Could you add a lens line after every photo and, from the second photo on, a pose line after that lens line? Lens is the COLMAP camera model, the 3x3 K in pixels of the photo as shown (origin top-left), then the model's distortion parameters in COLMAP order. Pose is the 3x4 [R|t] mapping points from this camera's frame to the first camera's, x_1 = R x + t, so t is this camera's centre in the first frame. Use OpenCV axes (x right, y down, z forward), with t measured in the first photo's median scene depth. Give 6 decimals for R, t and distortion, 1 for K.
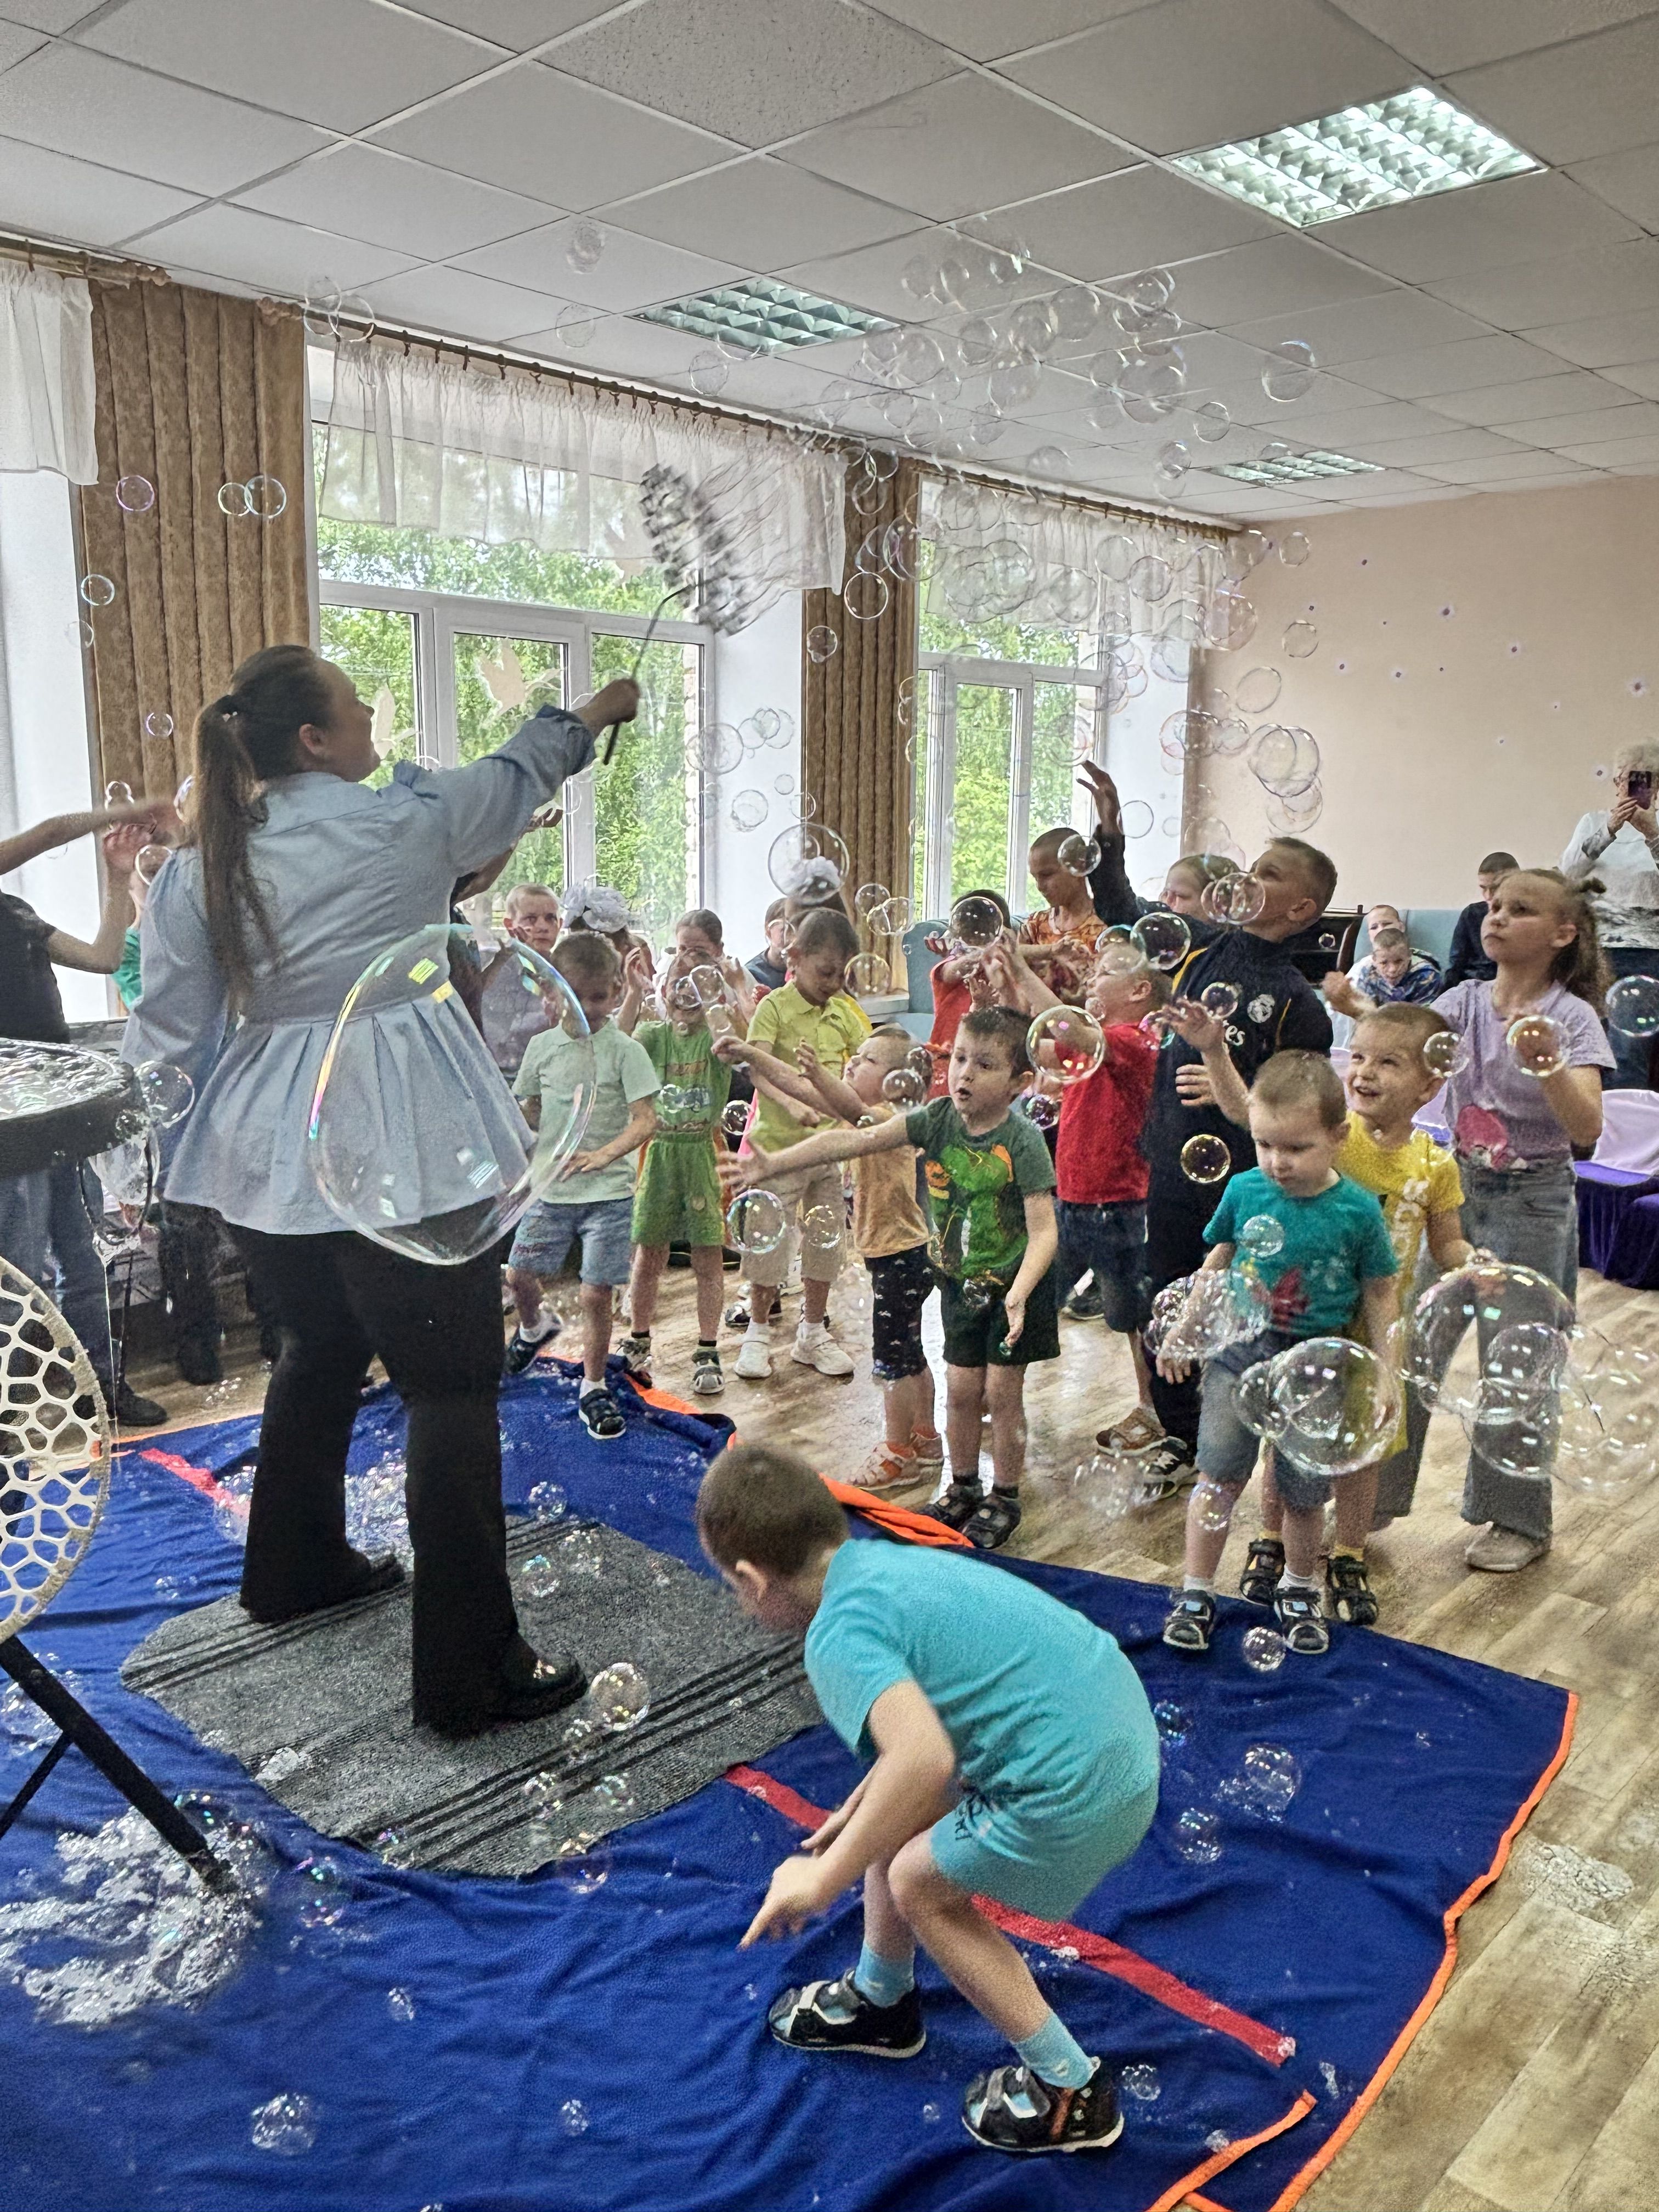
lens RADIAL K [[1629.6, 0, 804.6], [0, 1629.6, 1095.8], [0, 0, 1]] dist [0.090371, -0.156172]
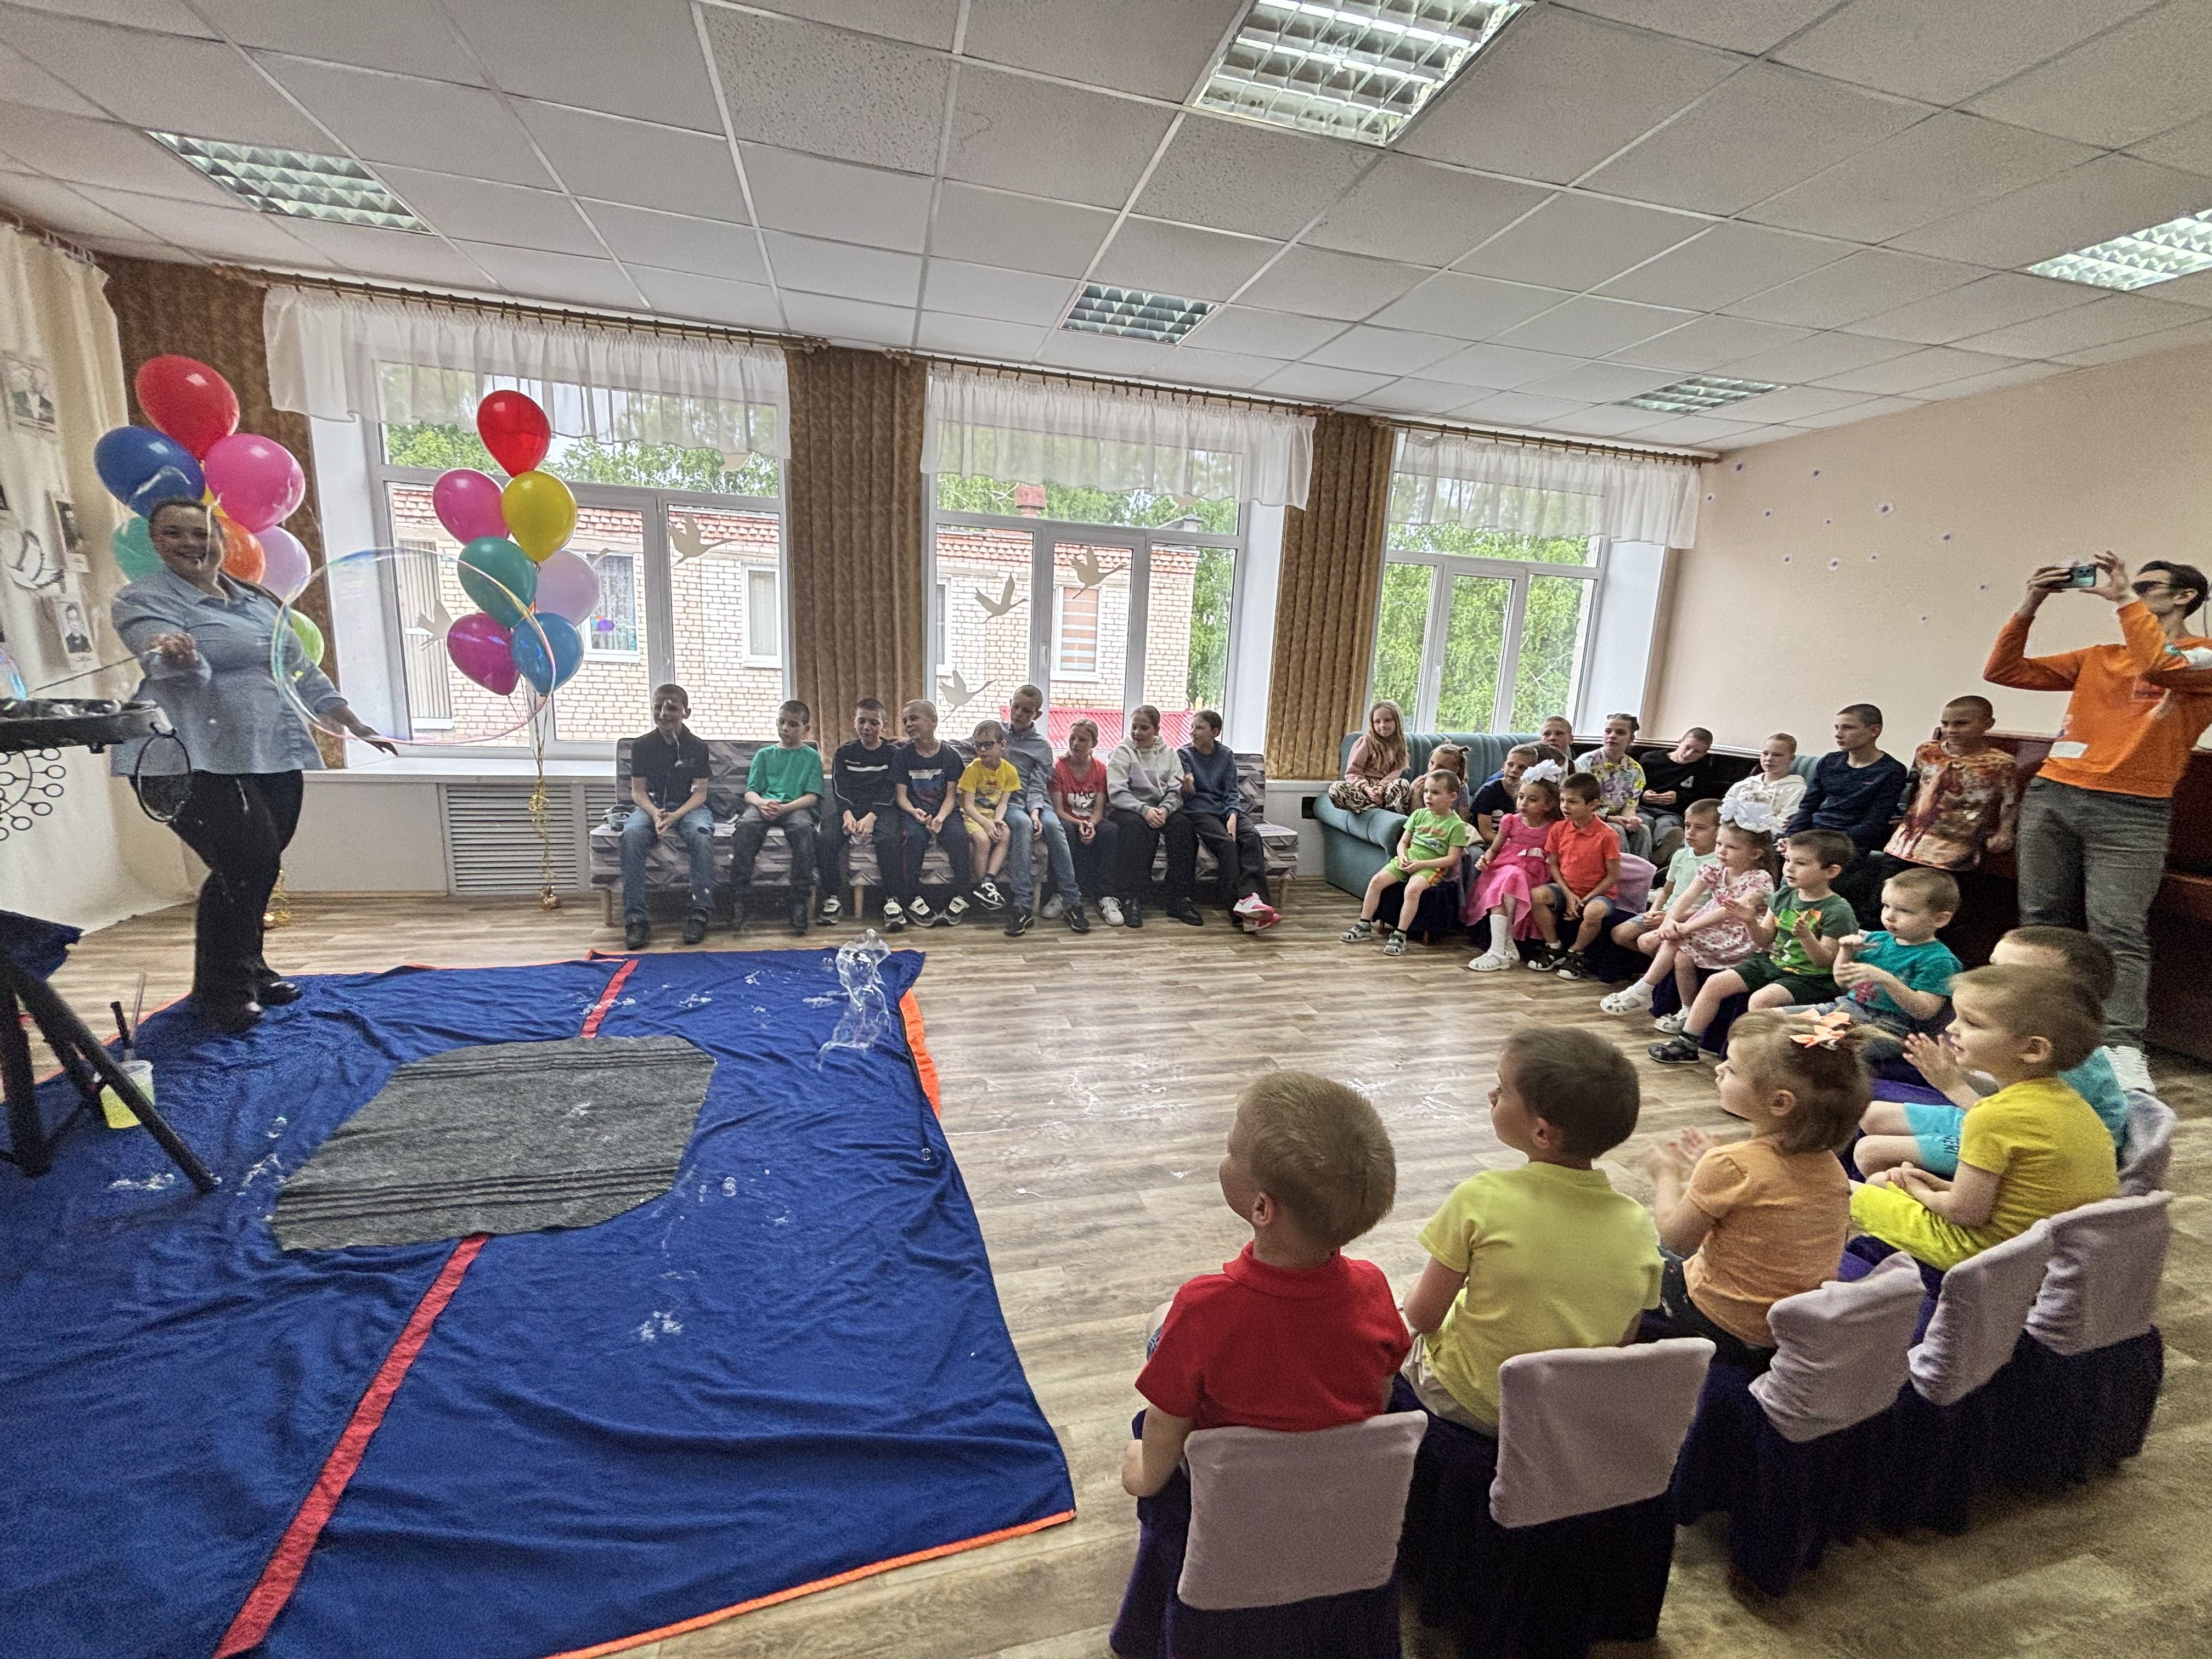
lens RADIAL K [[884.0, 0, 1112.1], [0, 884.0, 838.9], [0, 0, 1]] dist [0.000174, -0.000883]
pose [[0.869474, 0.118663, -0.479515, 0.326305], [-0.115536, 0.992645, 0.036151, -0.012677], [0.480278, 0.023969, 0.876789, 0.225209]]
